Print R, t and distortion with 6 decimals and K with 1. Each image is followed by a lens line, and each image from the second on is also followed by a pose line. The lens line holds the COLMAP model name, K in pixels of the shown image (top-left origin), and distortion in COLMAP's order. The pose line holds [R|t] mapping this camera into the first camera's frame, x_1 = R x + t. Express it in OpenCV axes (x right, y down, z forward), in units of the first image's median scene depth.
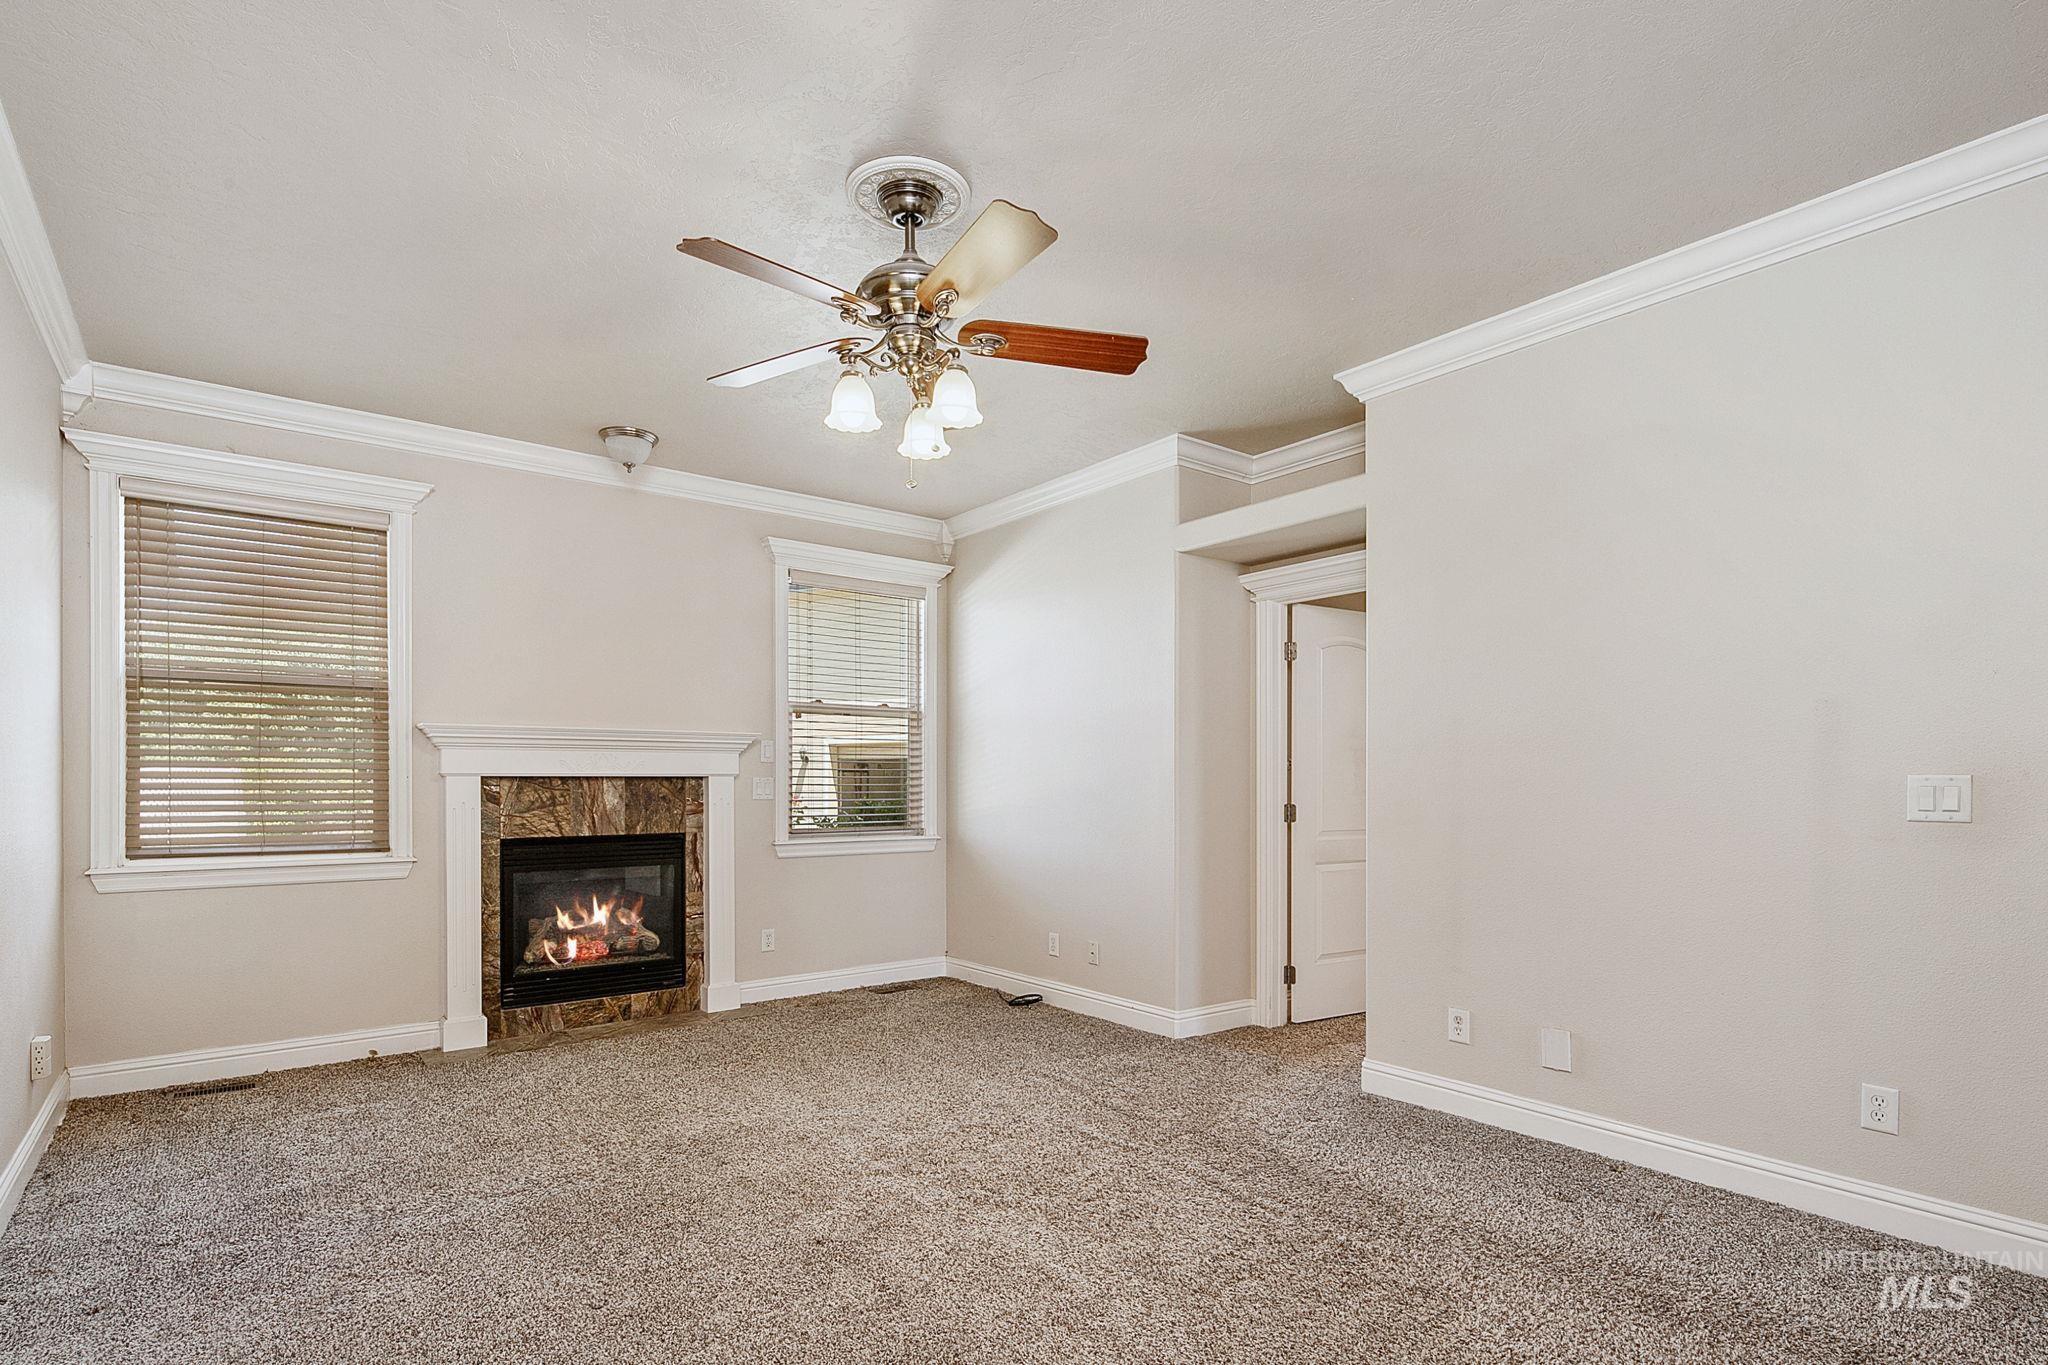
lens RADIAL K [[1003.6, 0, 1012.5], [0, 1003.6, 778.3], [0, 0, 1]] dist [-0.000847, -0.000594]
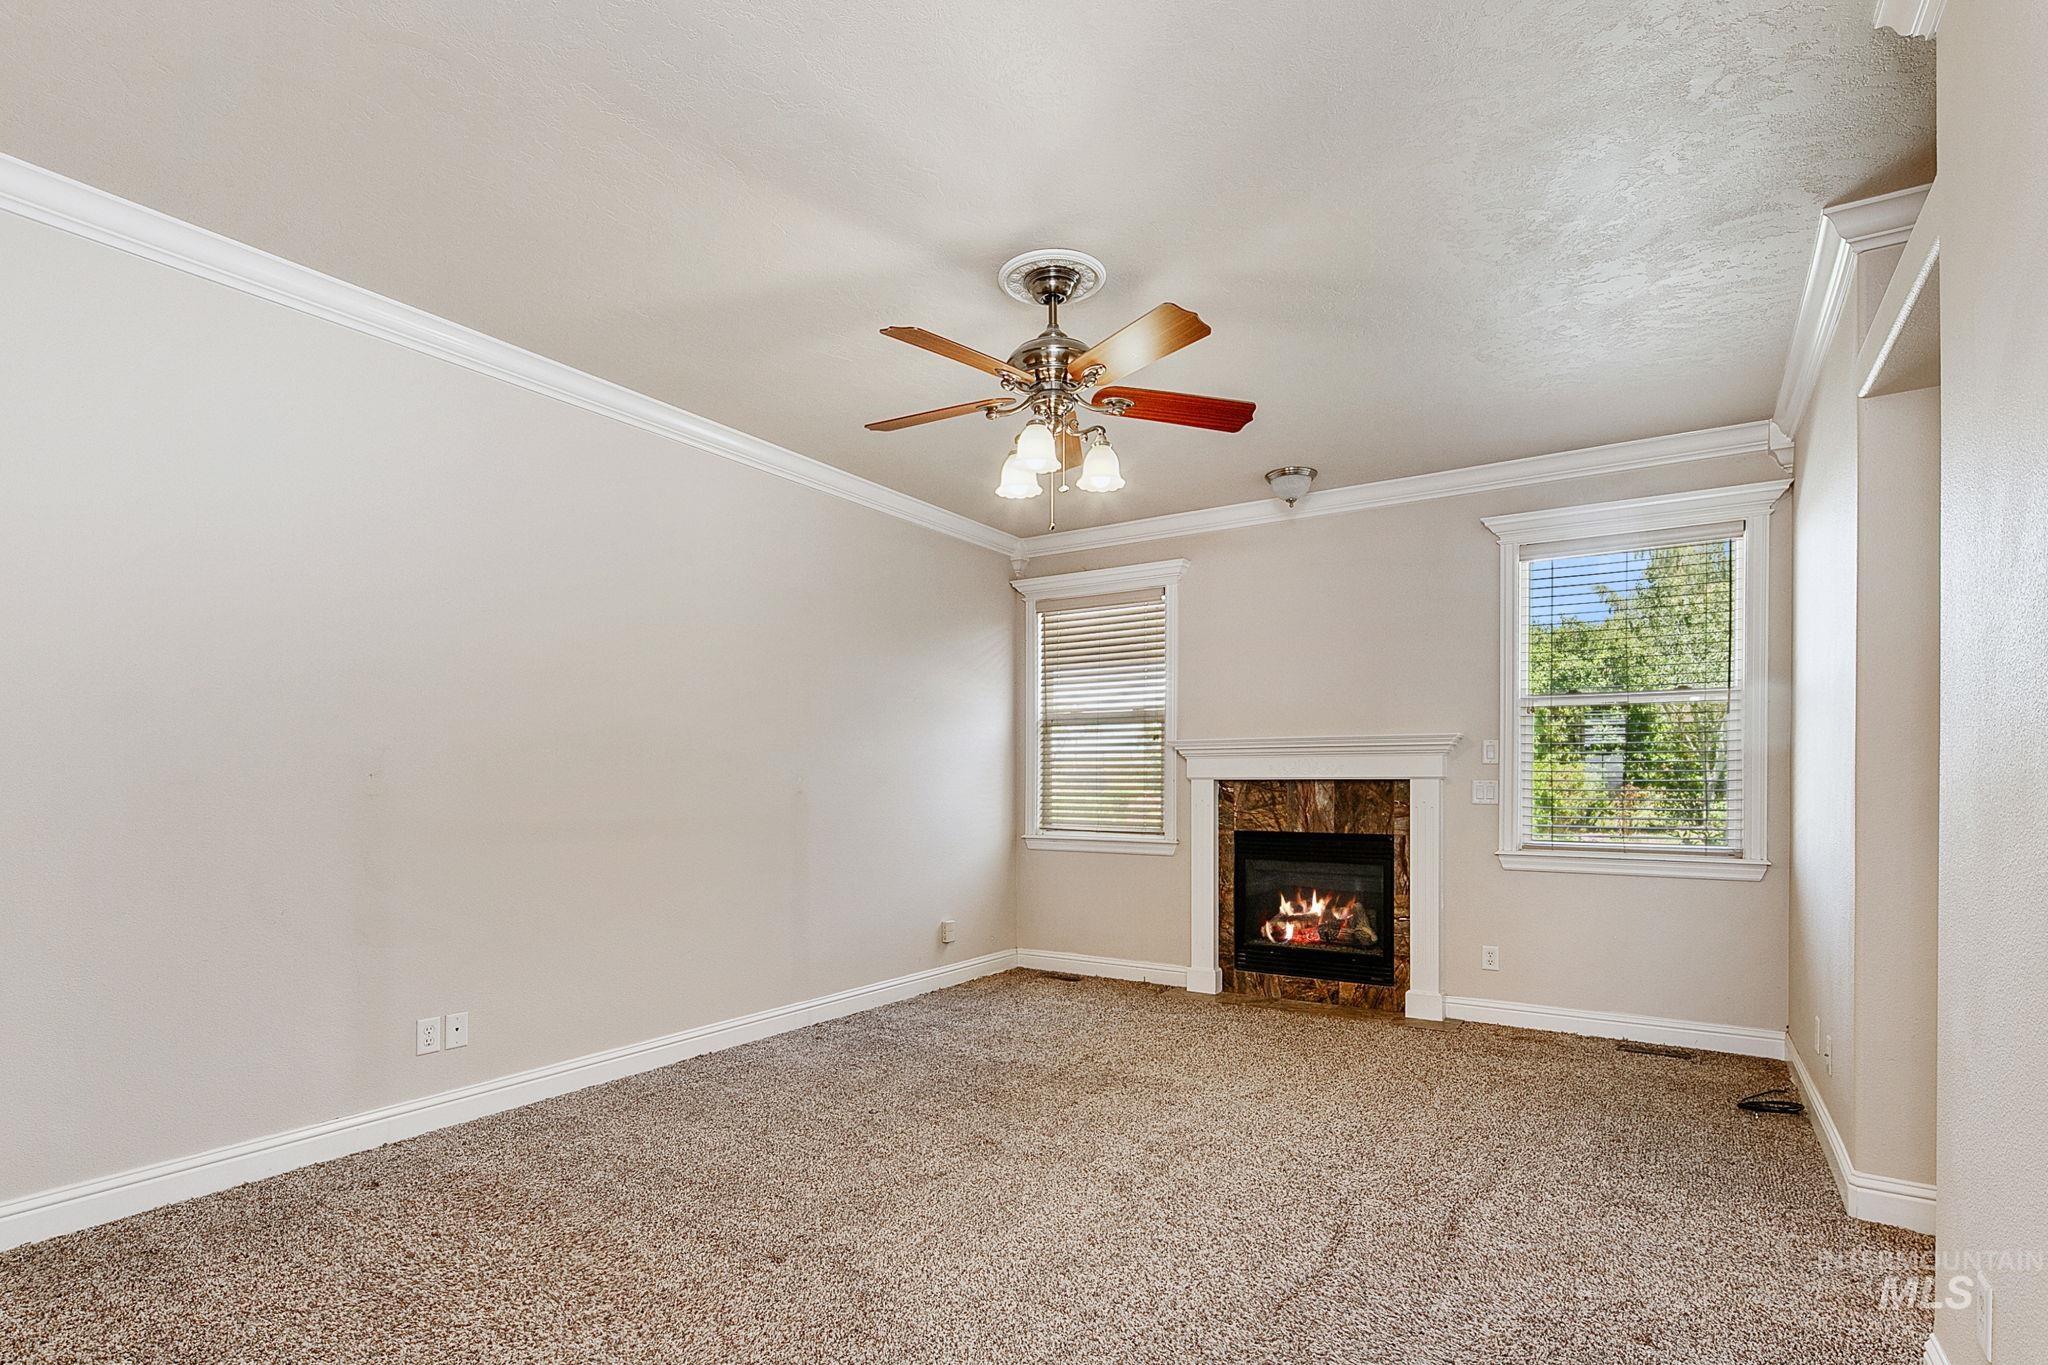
lens RADIAL K [[1003.6, 0, 1012.5], [0, 1003.6, 778.3], [0, 0, 1]] dist [-0.000847, -0.000594]
pose [[0.324046, -0.000837, -0.946041, 0.533889], [0.003557, 0.999994, 0.000334, -0.004839], [0.946035, -0.003474, 0.324047, 0.323802]]
